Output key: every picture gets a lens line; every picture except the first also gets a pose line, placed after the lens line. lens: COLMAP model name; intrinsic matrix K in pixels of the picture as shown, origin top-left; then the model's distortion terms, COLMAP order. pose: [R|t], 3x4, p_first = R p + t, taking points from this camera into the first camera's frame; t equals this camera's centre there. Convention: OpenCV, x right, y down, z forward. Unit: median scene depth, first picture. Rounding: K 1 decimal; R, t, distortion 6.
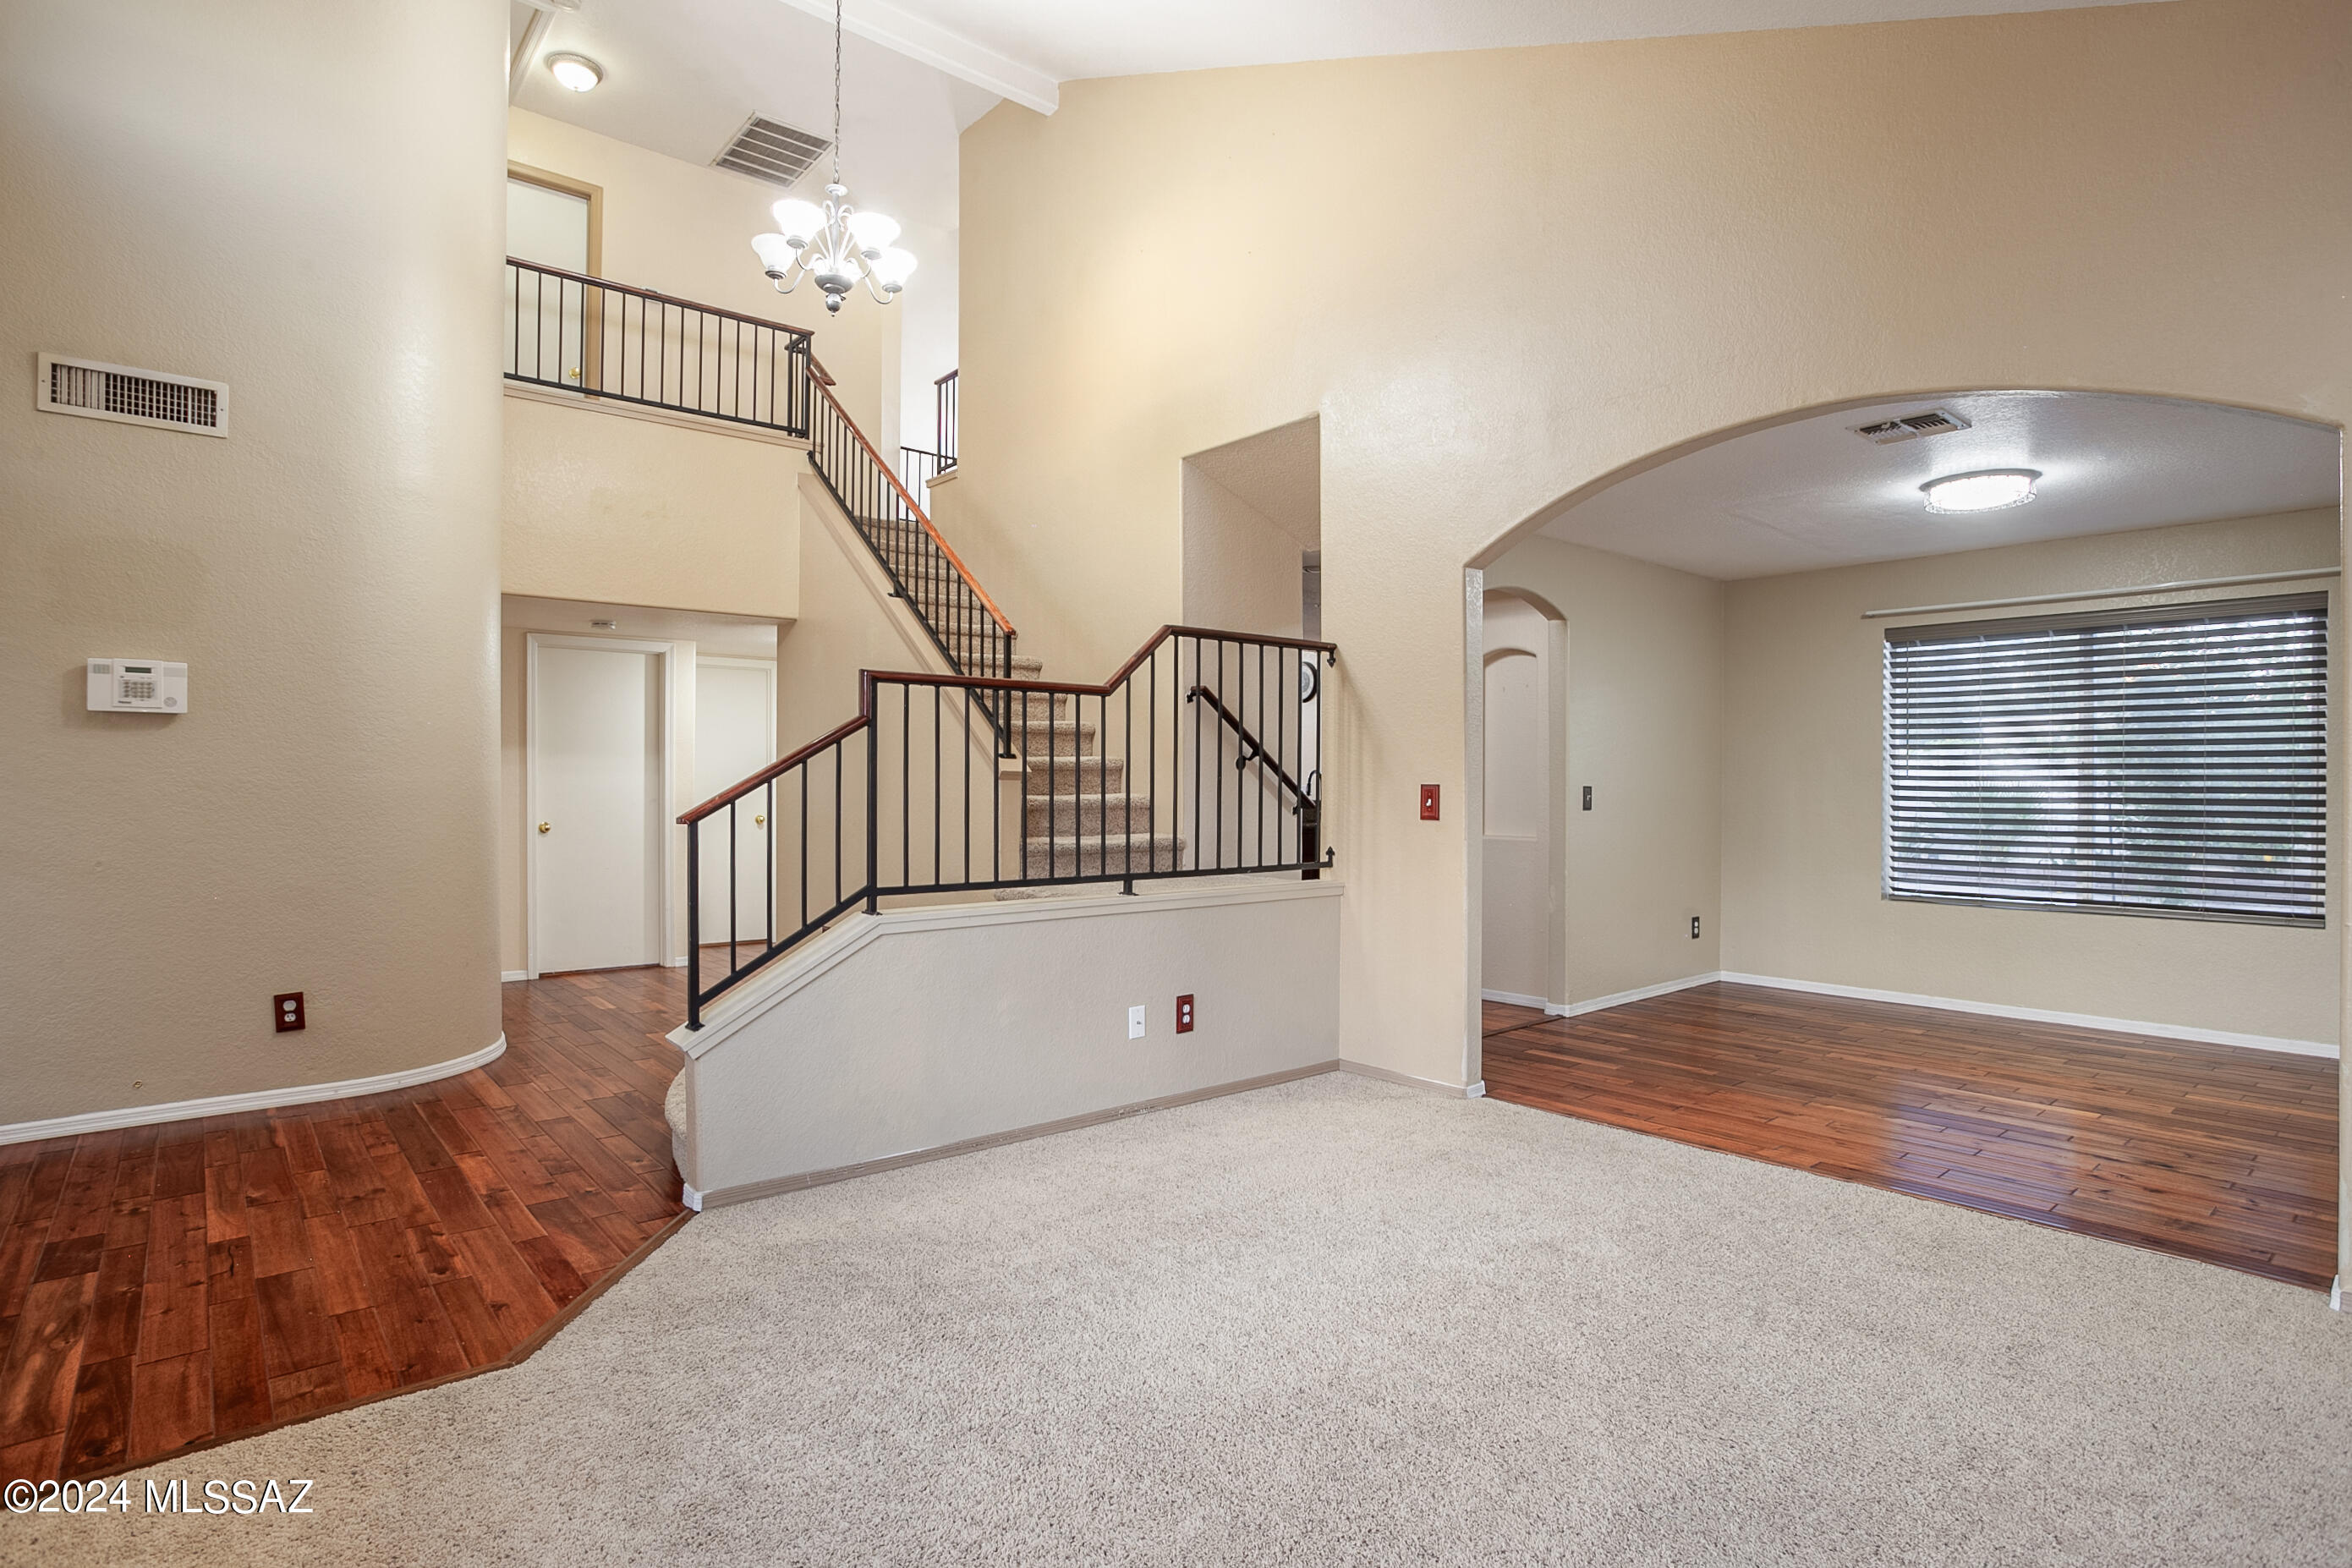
lens RADIAL K [[1218.2, 0, 1177.9], [0, 1218.2, 792.2], [0, 0, 1]] dist [-0.058311, 0.027034]
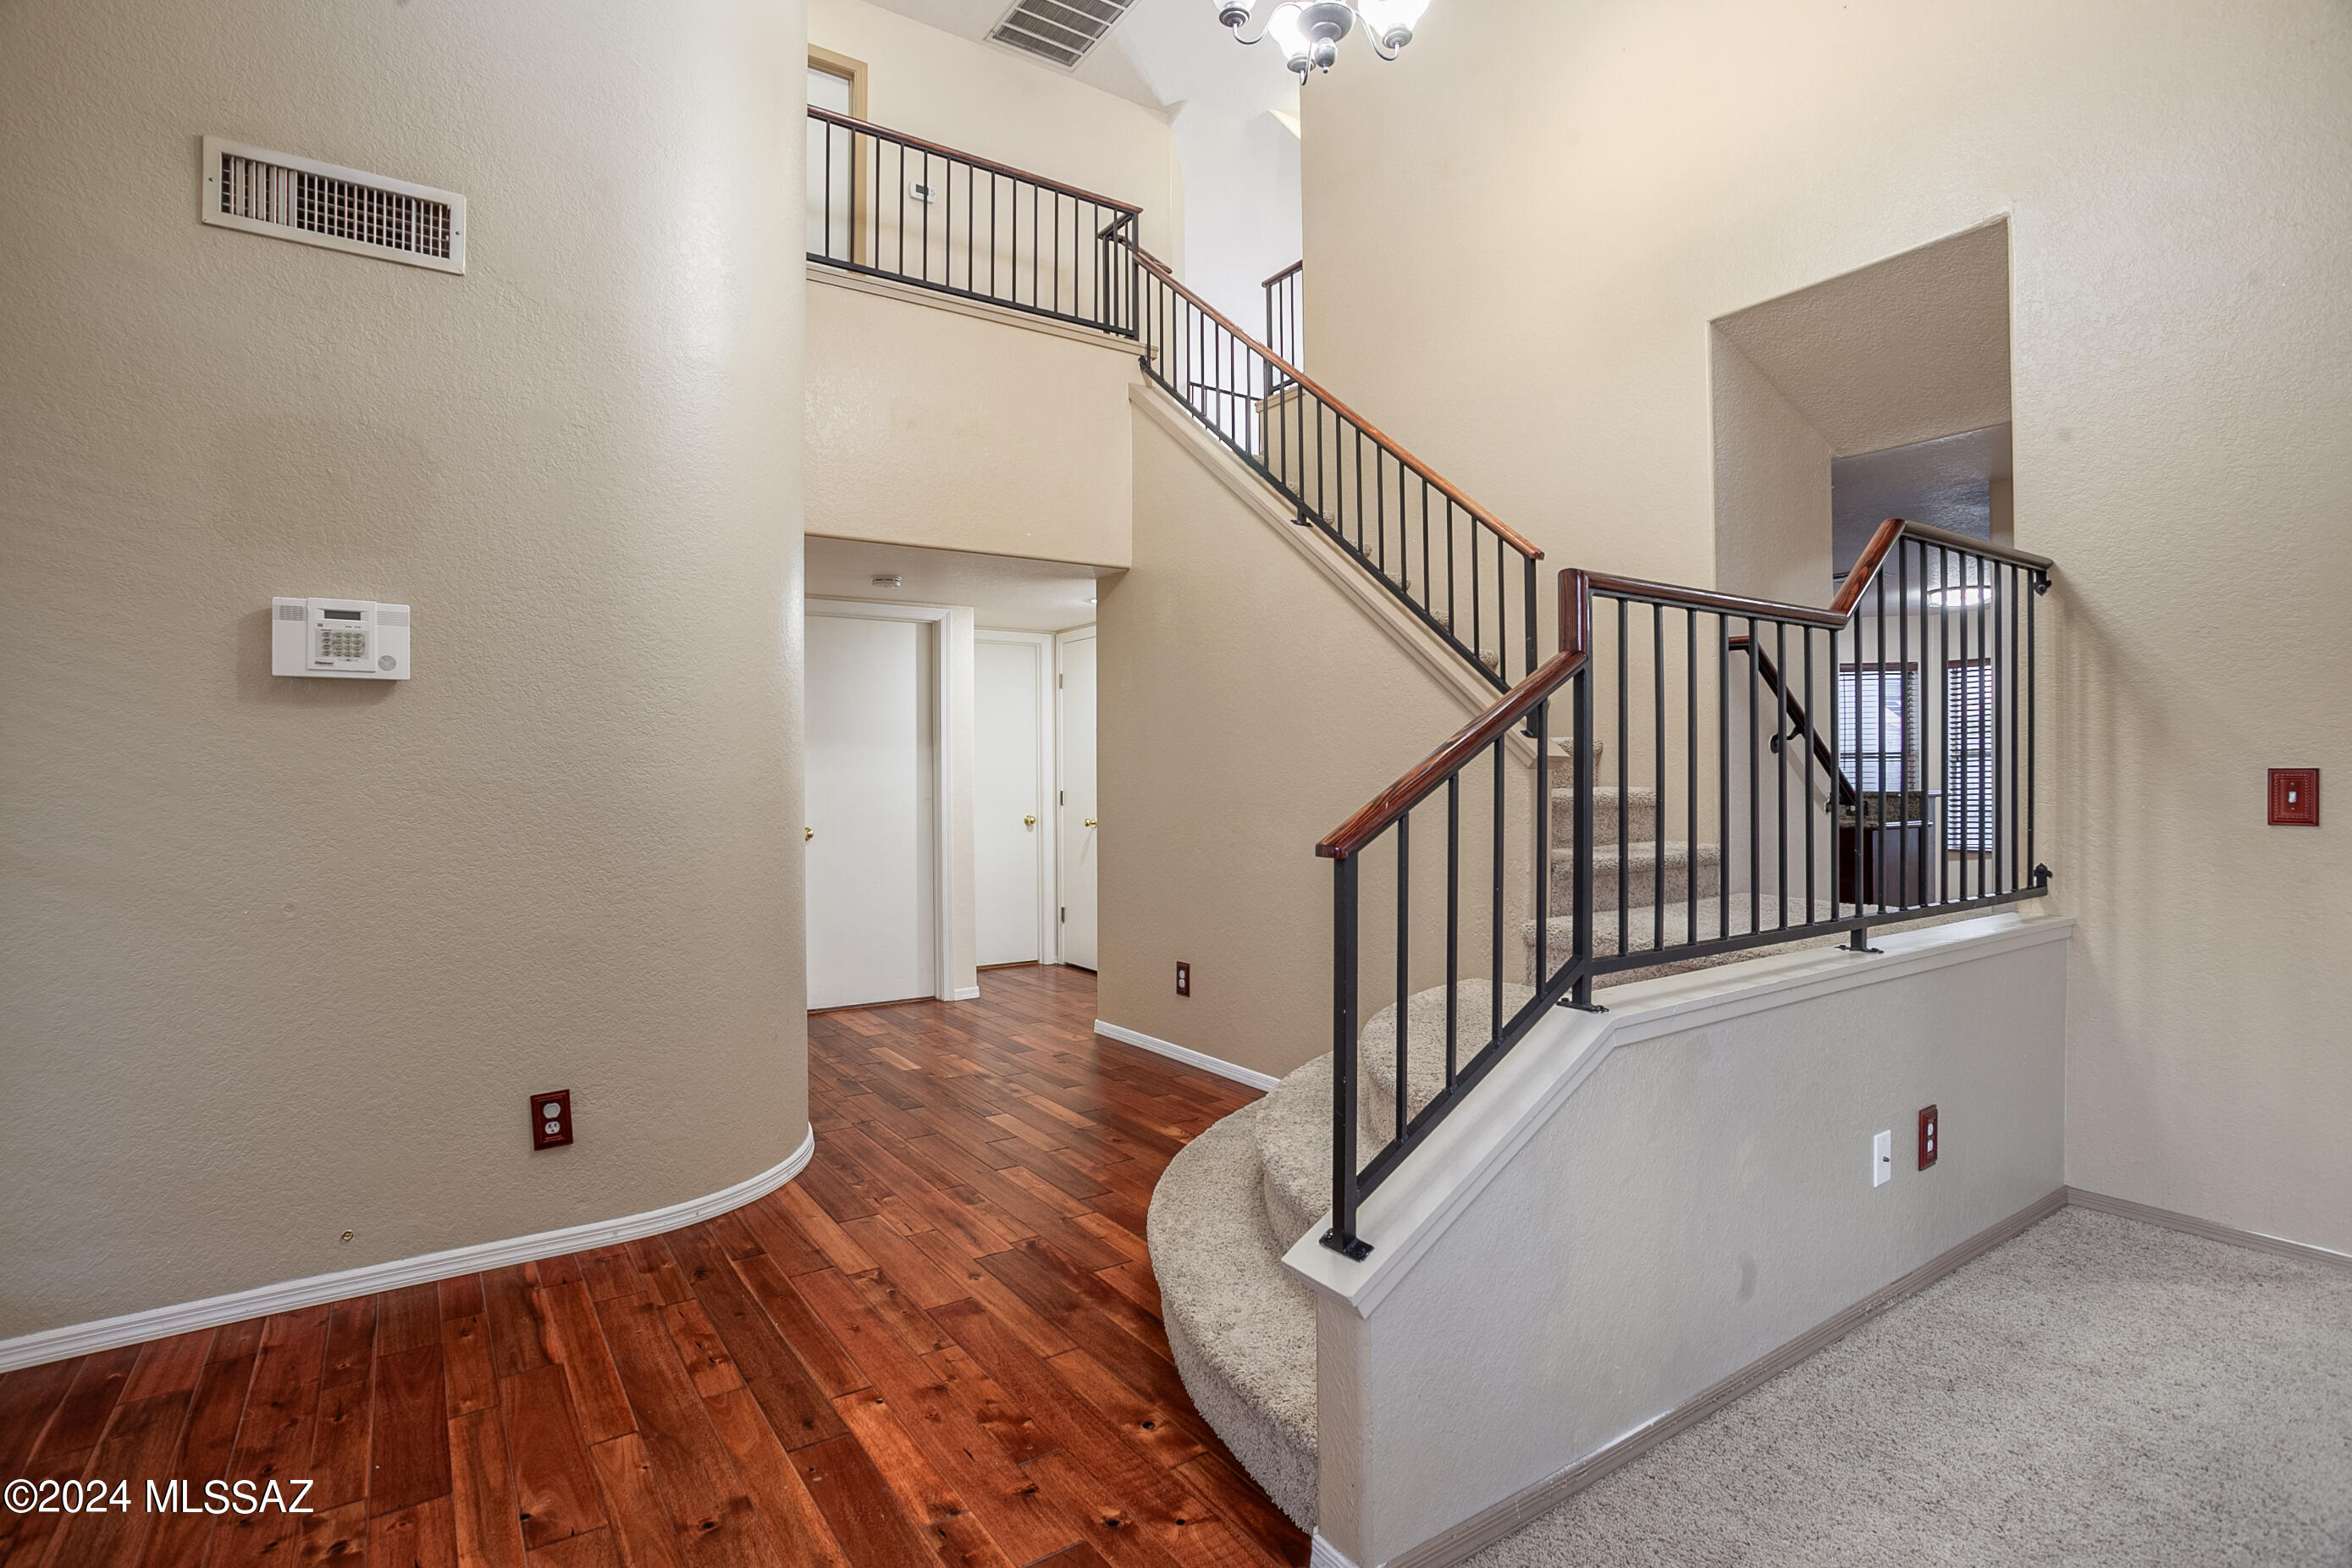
lens RADIAL K [[1154.5, 0, 1154.1], [0, 1154.5, 777.6], [0, 0, 1]] dist [-0.063724, 0.030463]
pose [[0.994272, -0.009838, -0.106425, -0.348140], [0.009266, 0.999940, -0.005868, -0.004161], [0.106476, 0.004849, 0.994303, 0.407512]]
